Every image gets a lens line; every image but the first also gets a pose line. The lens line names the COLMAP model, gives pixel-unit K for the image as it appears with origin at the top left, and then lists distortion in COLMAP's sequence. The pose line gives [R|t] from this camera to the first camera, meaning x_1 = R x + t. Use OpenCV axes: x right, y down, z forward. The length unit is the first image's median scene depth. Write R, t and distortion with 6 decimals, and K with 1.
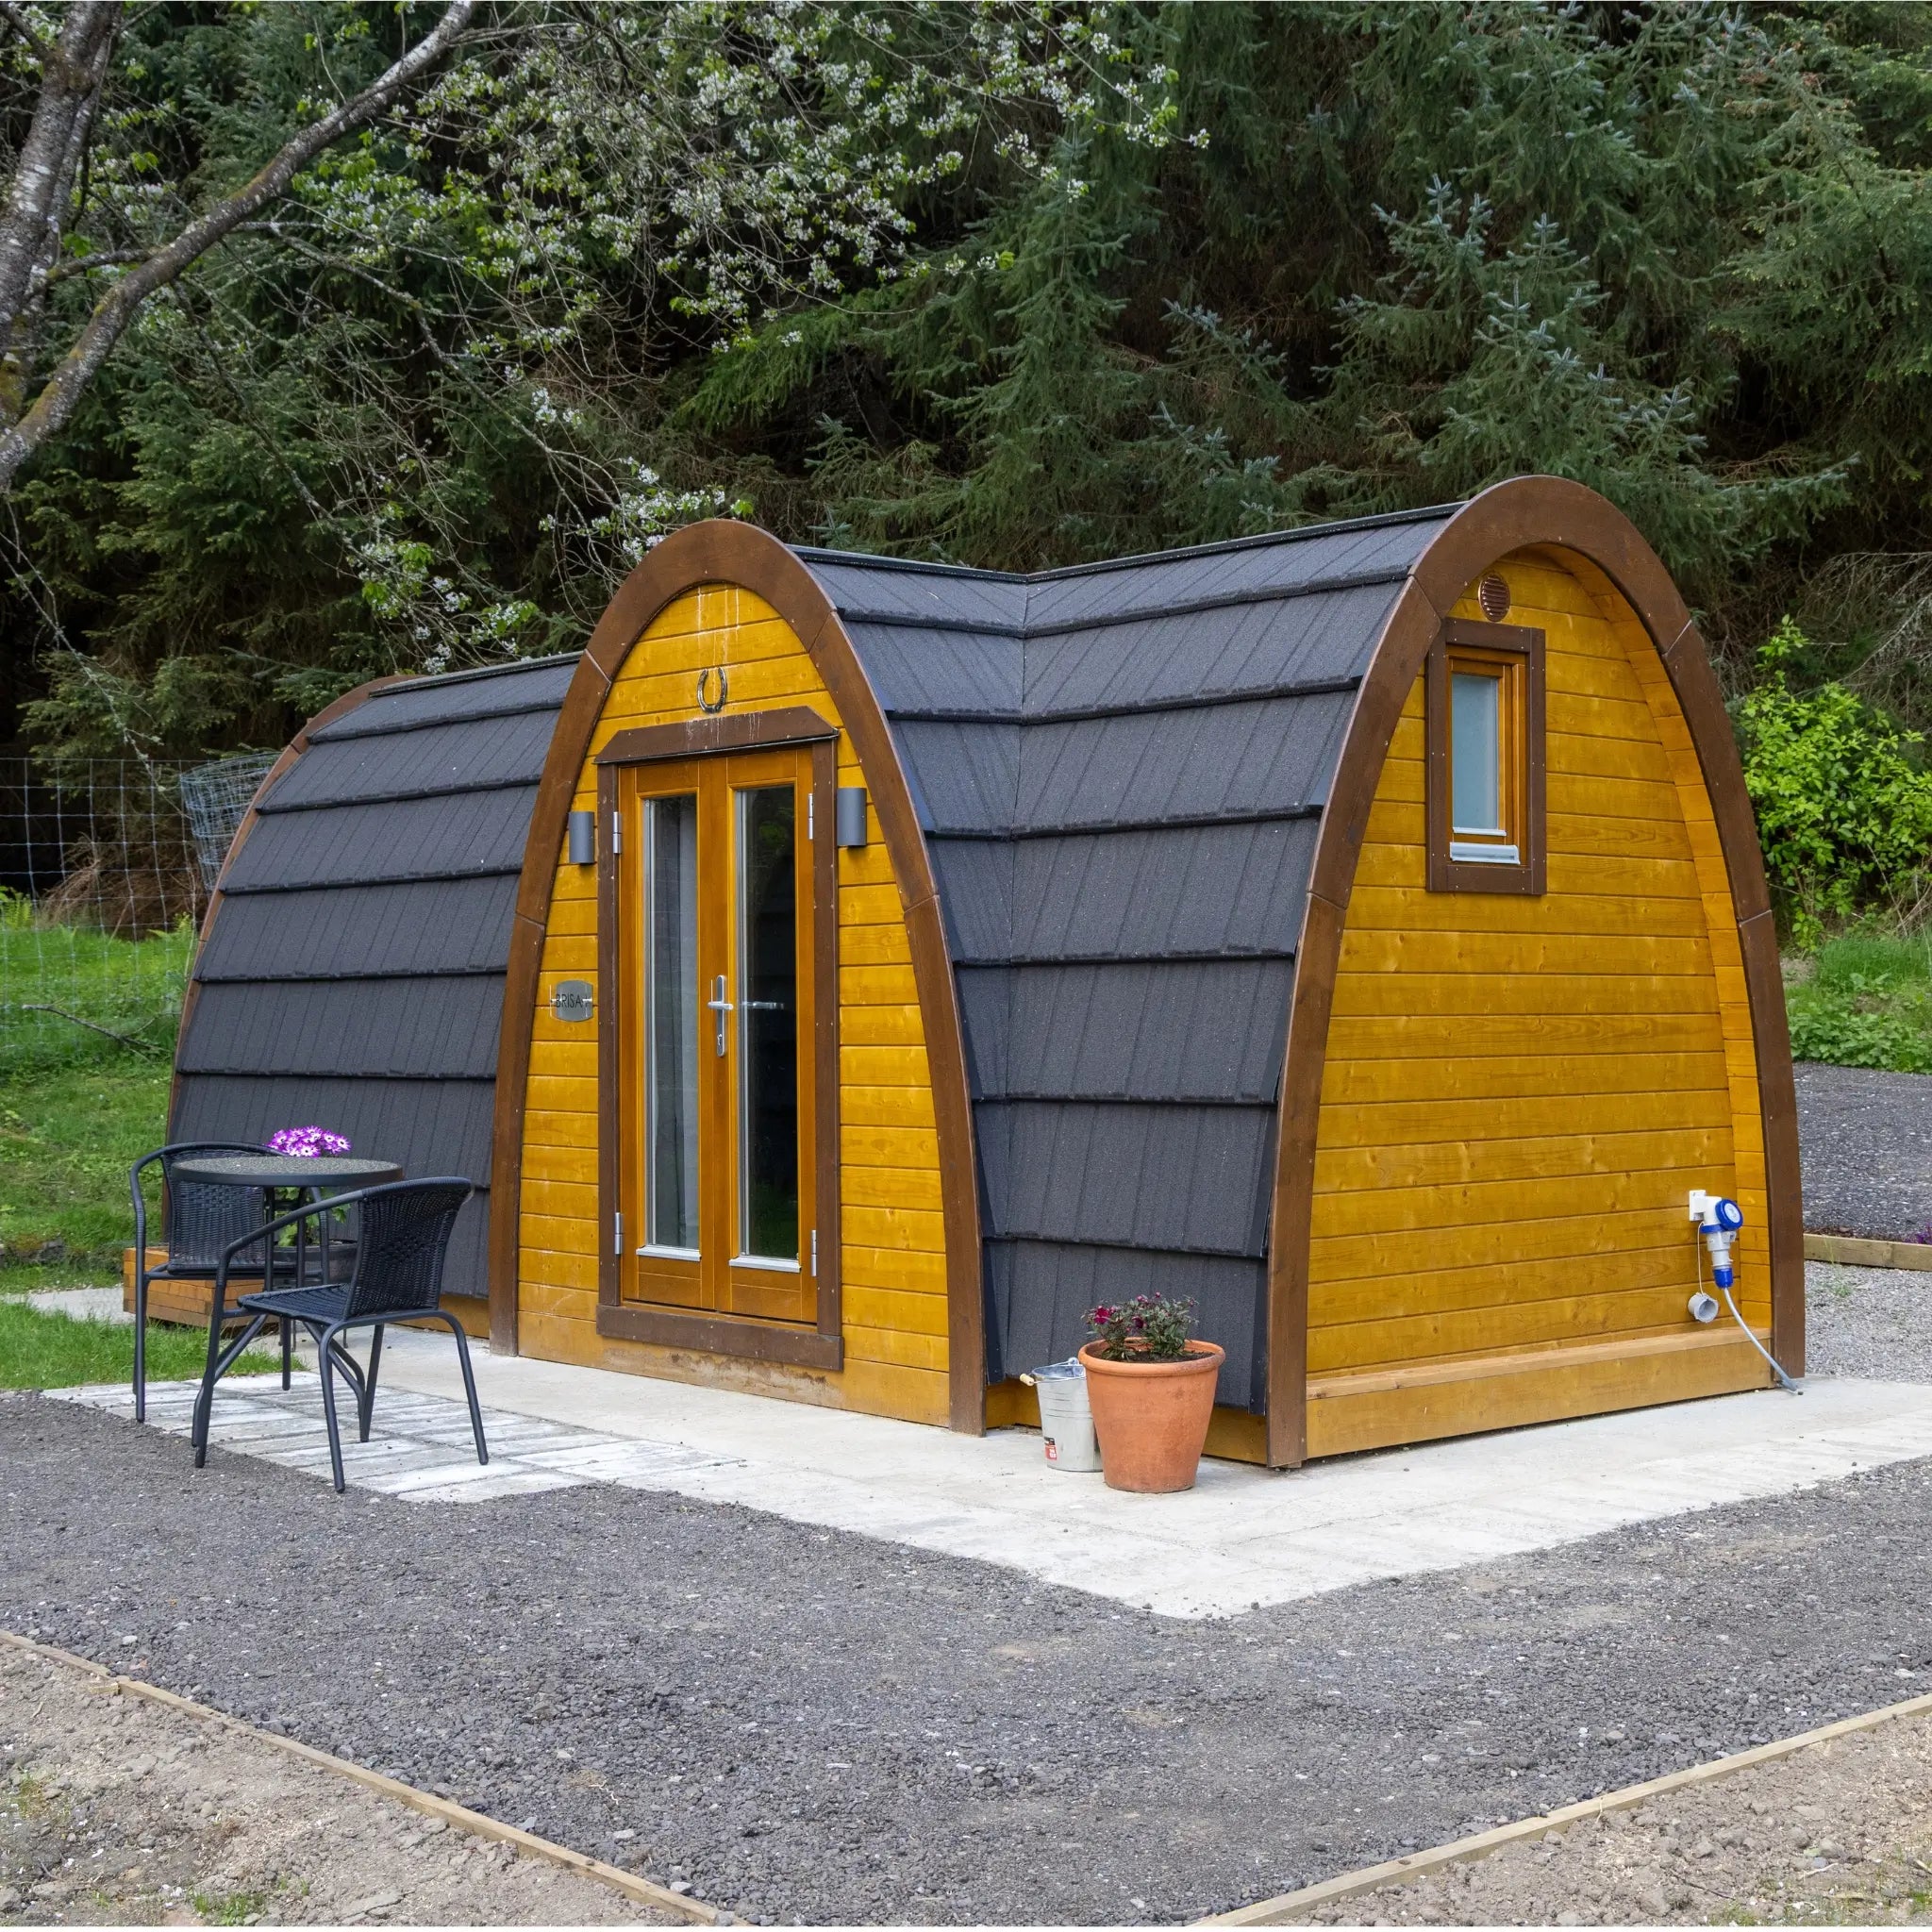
lens RADIAL K [[2742.7, 0, 966.0], [0, 2742.7, 966.0], [0, 0, 1]] dist [0.014465, -0.069110]
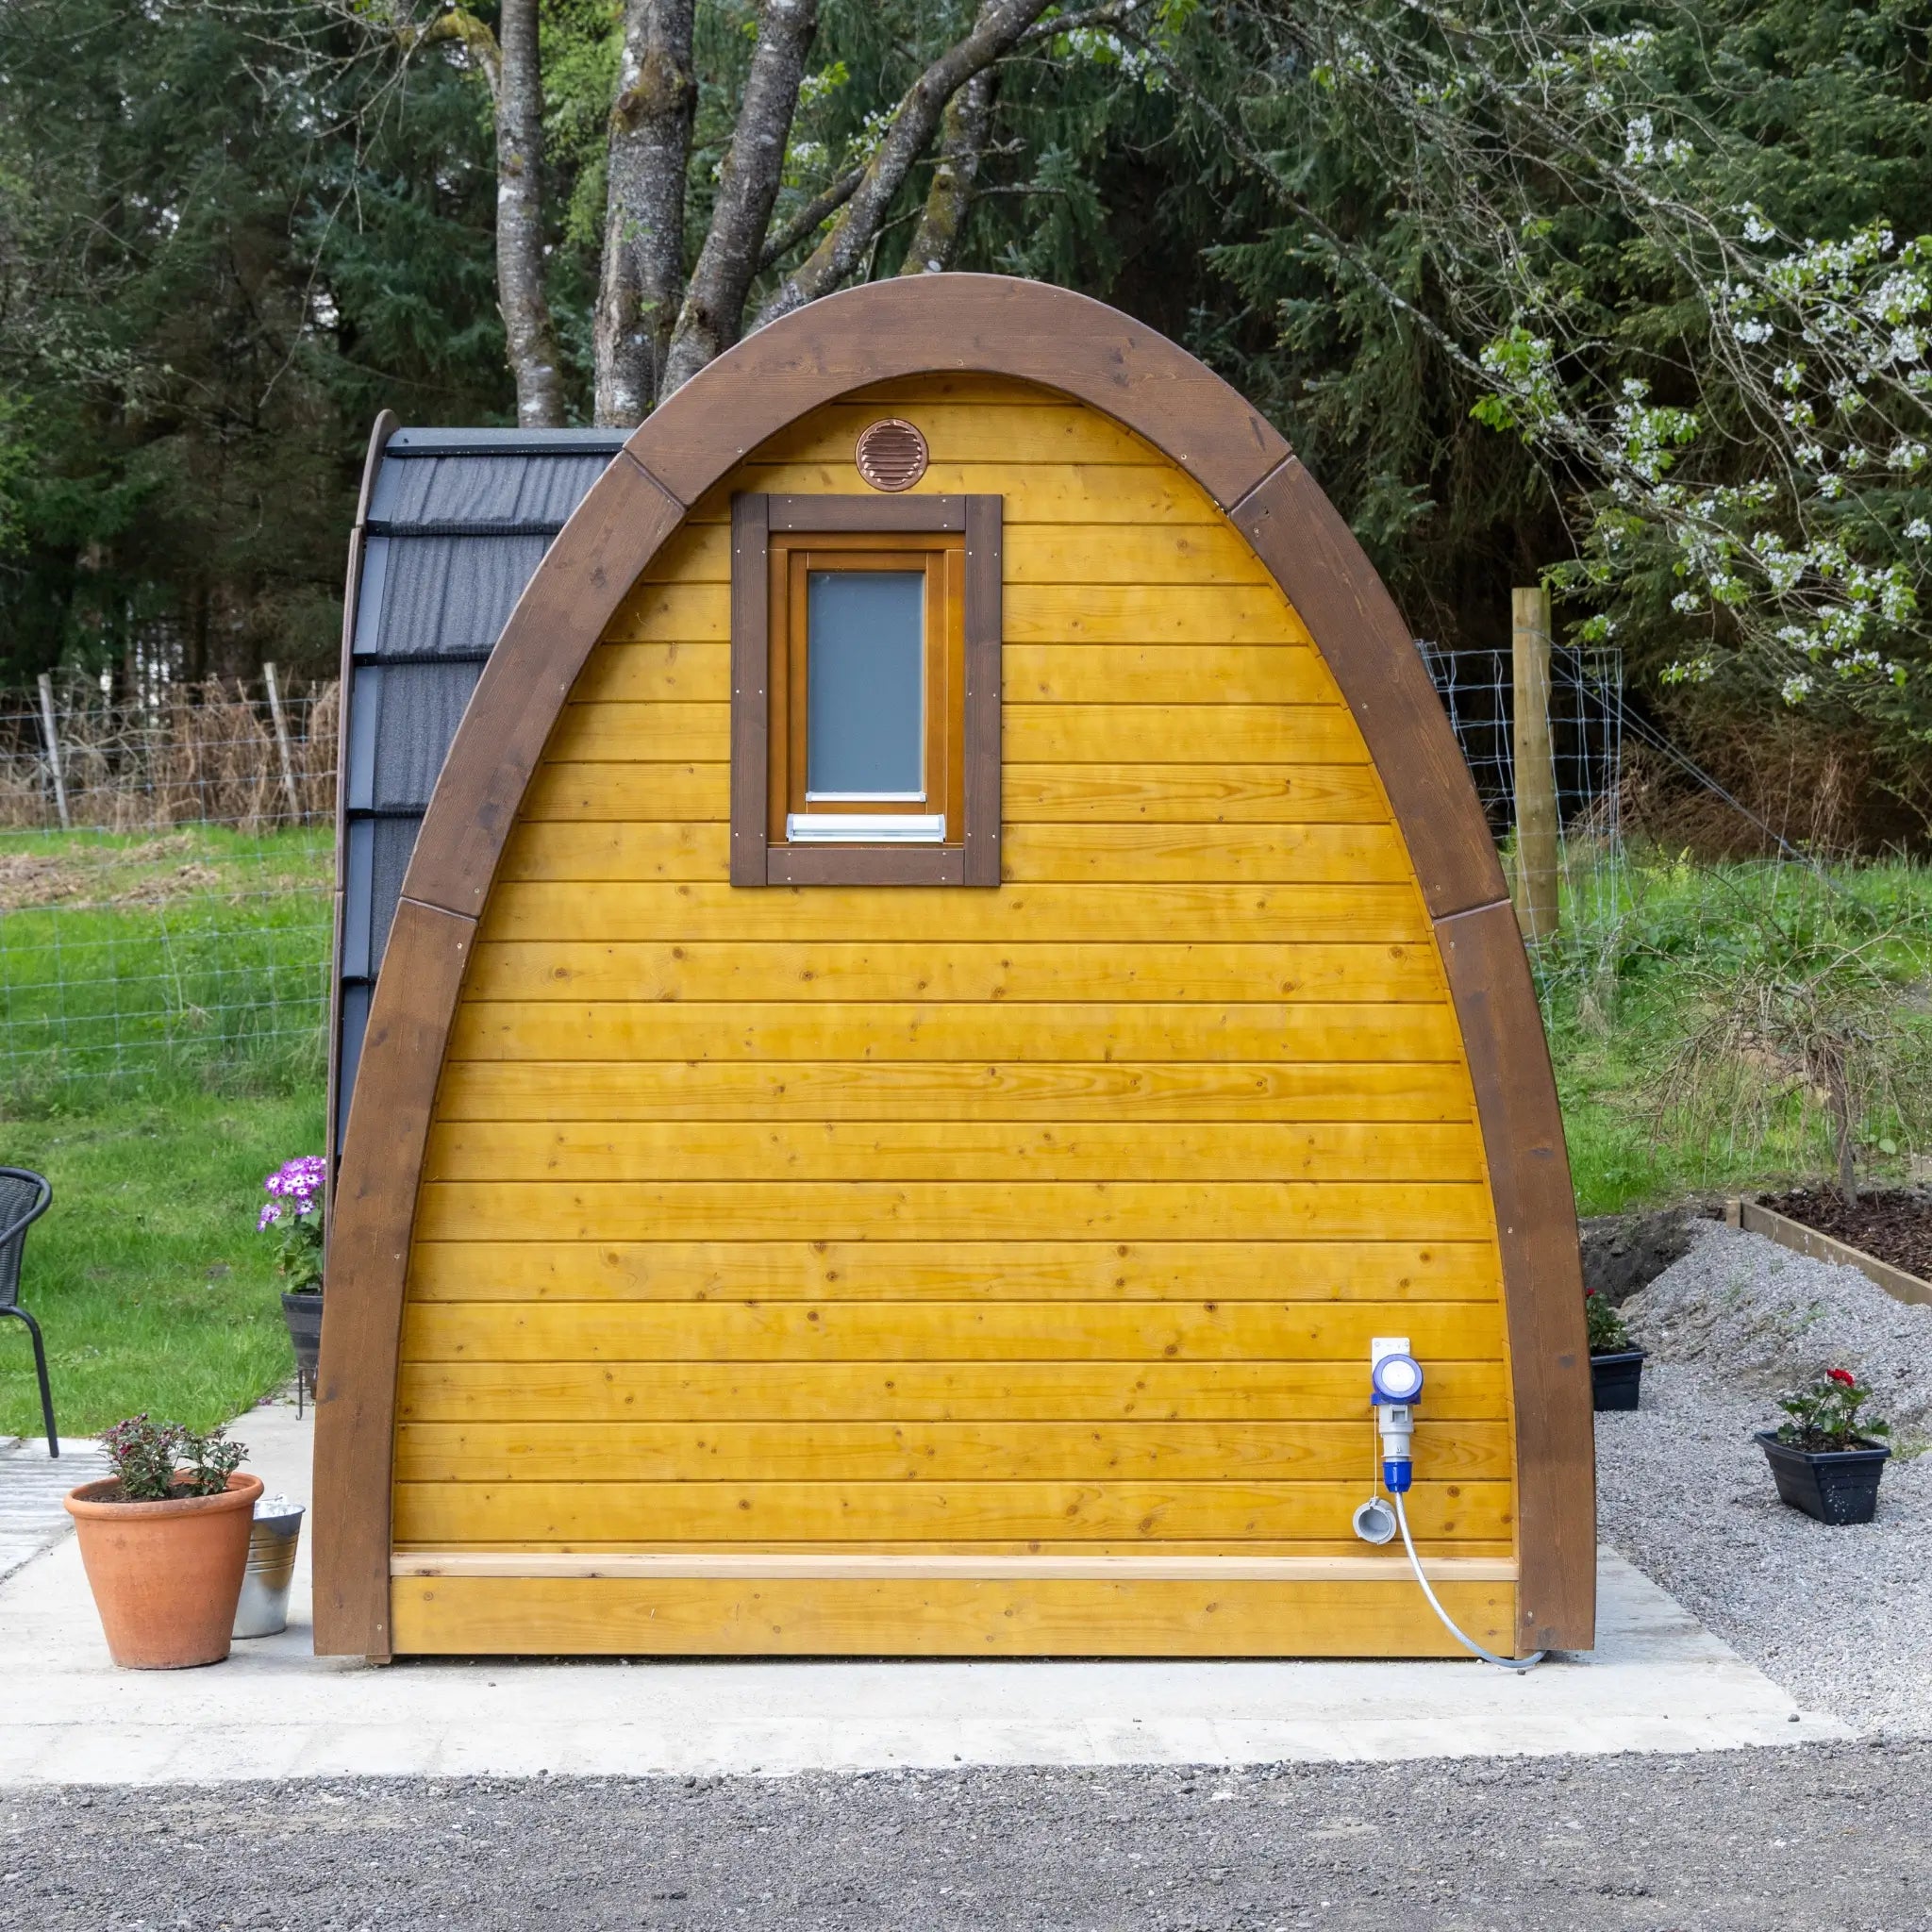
lens RADIAL K [[3895.8, 0, 966.0], [0, 3895.8, 966.0], [0, 0, 1]] dist [-0.001890, -0.095136]
pose [[0.784832, 0.008619, -0.619649, 0.805694], [0.004045, 0.999811, 0.019030, -0.024647], [0.619696, -0.017442, 0.784648, 0.238492]]
